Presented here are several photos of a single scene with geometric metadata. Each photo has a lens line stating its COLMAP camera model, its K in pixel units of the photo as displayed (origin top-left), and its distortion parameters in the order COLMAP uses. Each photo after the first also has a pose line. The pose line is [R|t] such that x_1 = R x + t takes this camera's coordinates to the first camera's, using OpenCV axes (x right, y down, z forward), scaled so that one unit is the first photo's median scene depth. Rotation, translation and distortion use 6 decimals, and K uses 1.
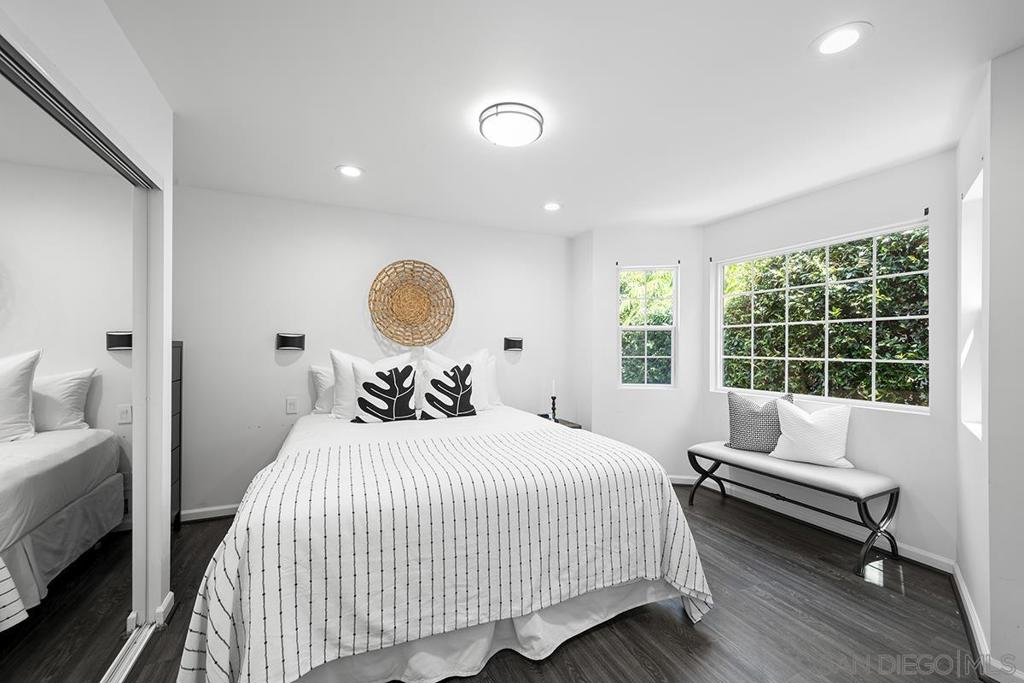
lens RADIAL K [[406.8, 0, 511.9], [0, 406.8, 342.9], [0, 0, 1]] dist [0.002082, 0.000189]
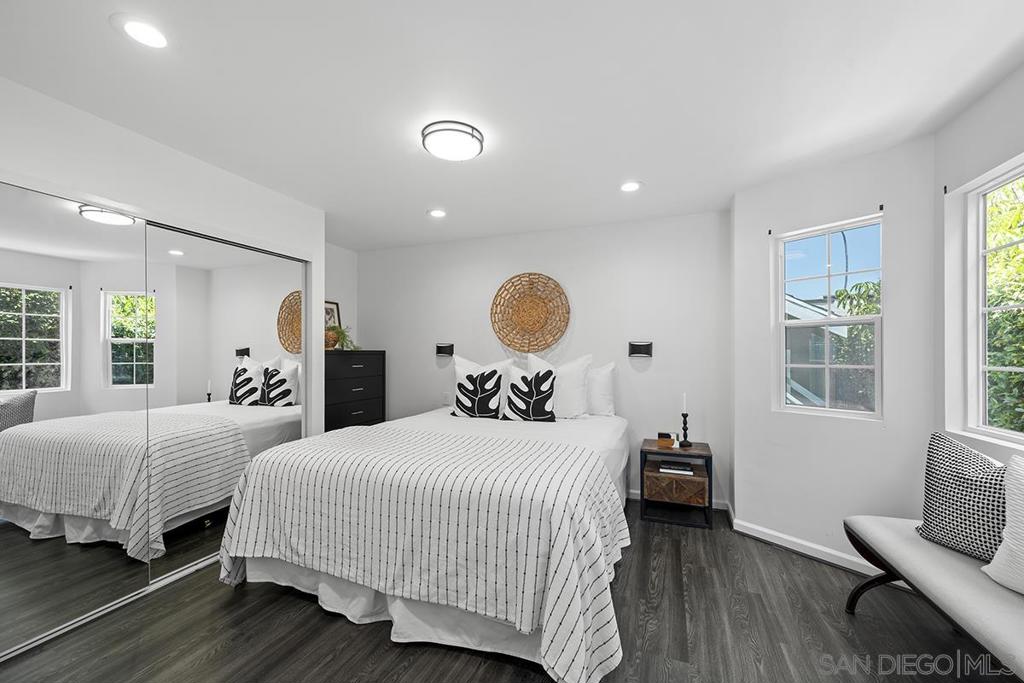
lens RADIAL K [[405.5, 0, 512.3], [0, 405.5, 345.9], [0, 0, 1]] dist [-0.000934, -0.000174]
pose [[0.706148, -0.018132, -0.707832, 0.594191], [0.012718, 0.999836, -0.012924, 0.004874], [0.707950, 0.000124, 0.706263, 0.255875]]
